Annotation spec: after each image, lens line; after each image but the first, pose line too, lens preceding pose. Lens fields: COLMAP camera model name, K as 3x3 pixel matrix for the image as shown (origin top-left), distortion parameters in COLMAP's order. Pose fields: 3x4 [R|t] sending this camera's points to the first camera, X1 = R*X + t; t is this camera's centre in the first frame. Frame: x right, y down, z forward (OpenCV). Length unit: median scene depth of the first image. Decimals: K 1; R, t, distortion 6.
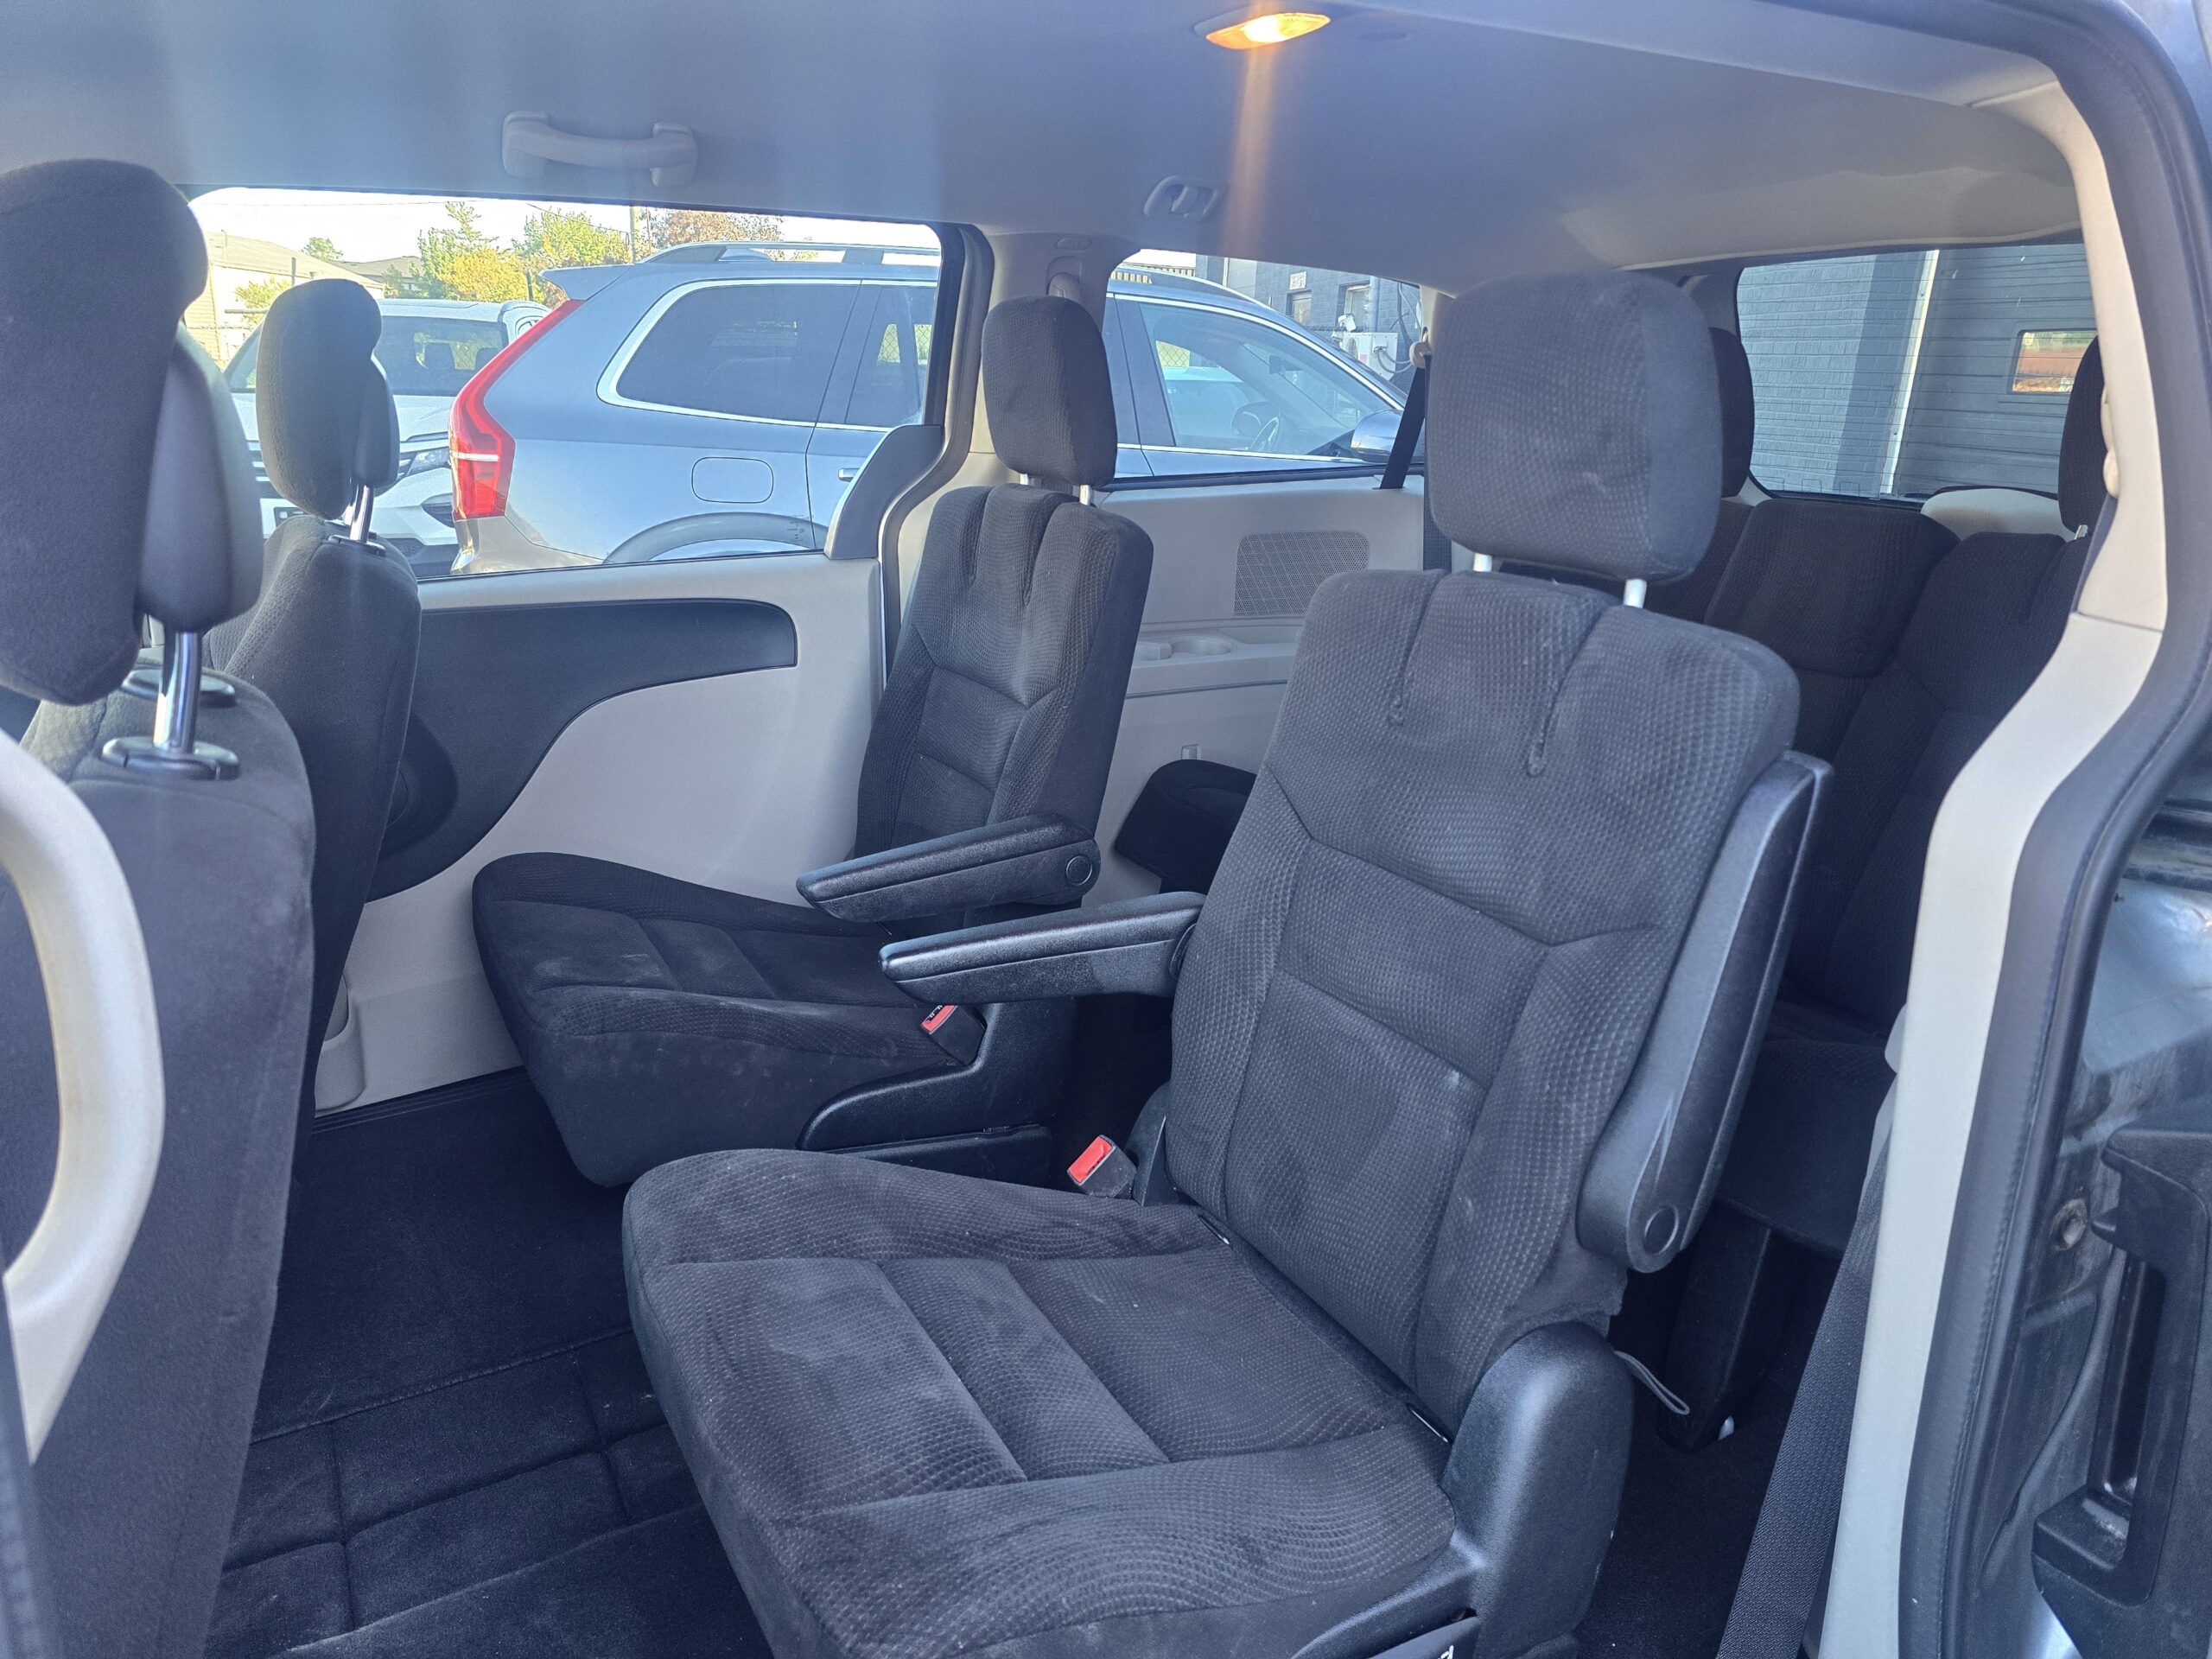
lens RADIAL K [[1490.9, 0, 1137.0], [0, 1490.9, 835.3], [0, 0, 1]] dist [0.042684, -0.041932]
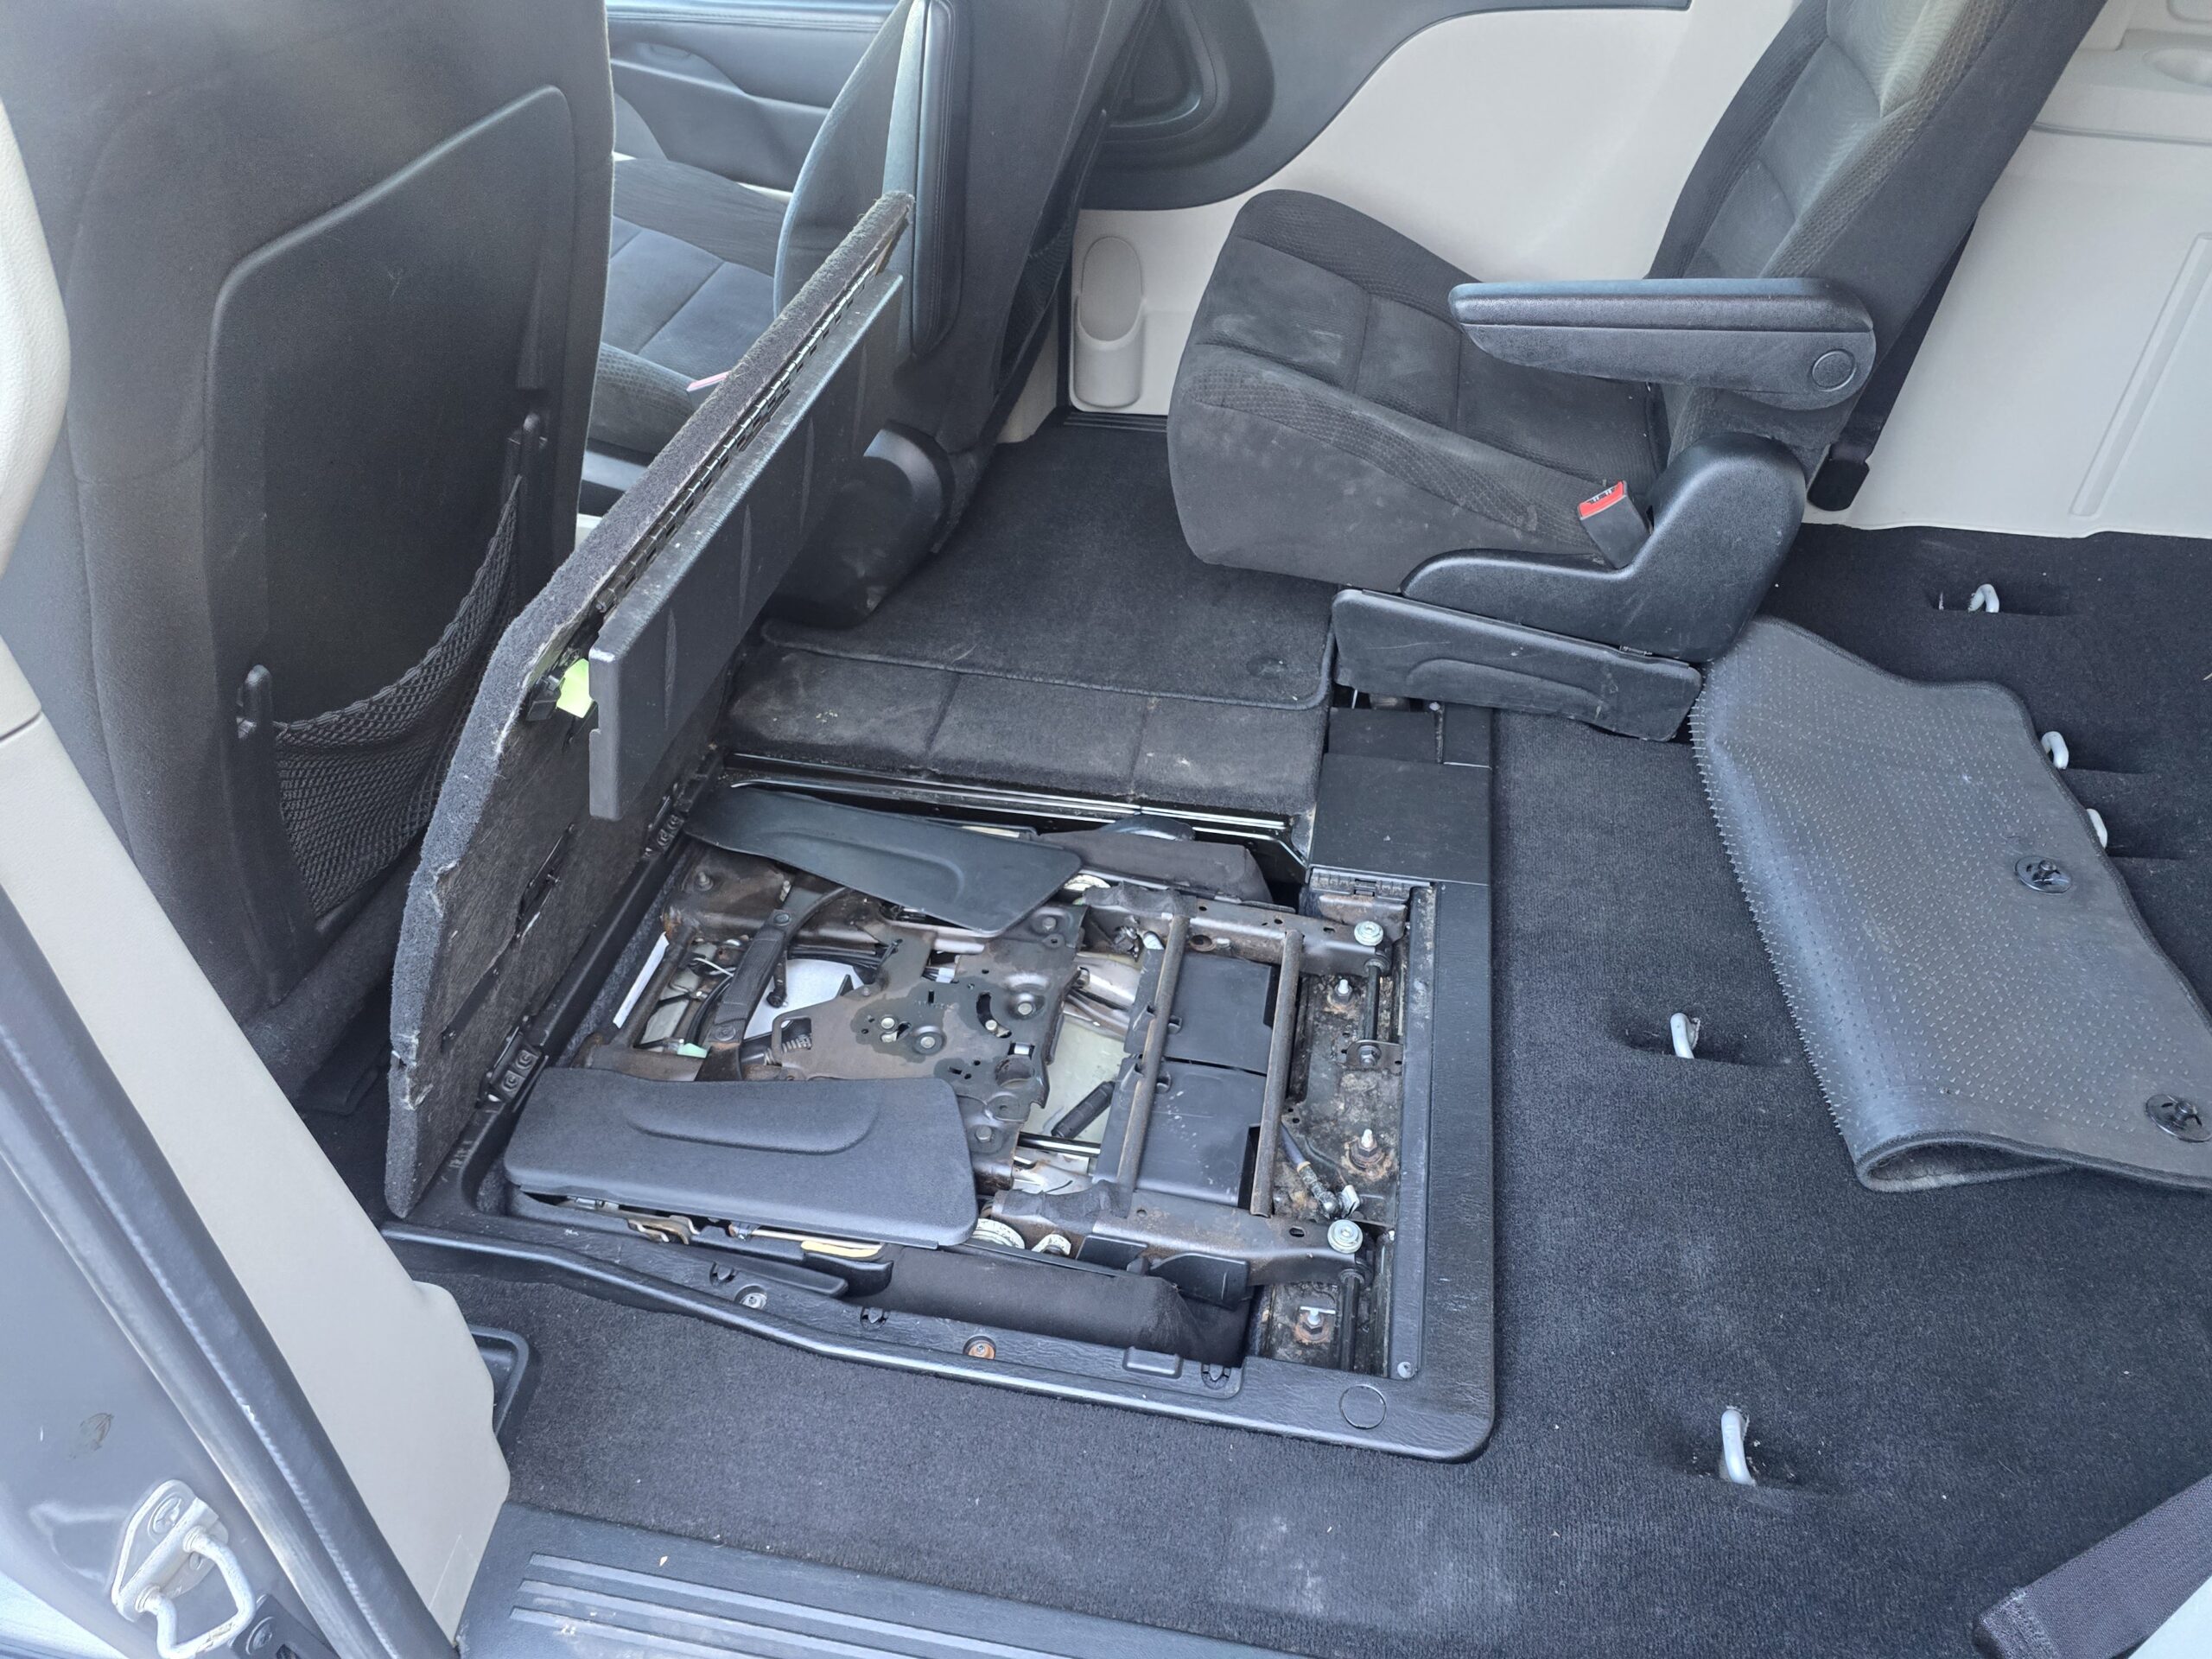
lens RADIAL K [[1496.8, 0, 1130.4], [0, 1496.8, 856.8], [0, 0, 1]] dist [0.050538, -0.047959]
pose [[0.760682, 0.433202, -0.483424, 0.178491], [-0.205285, 0.867054, 0.453955, -0.040563], [0.615809, -0.246076, 0.748482, 0.159756]]
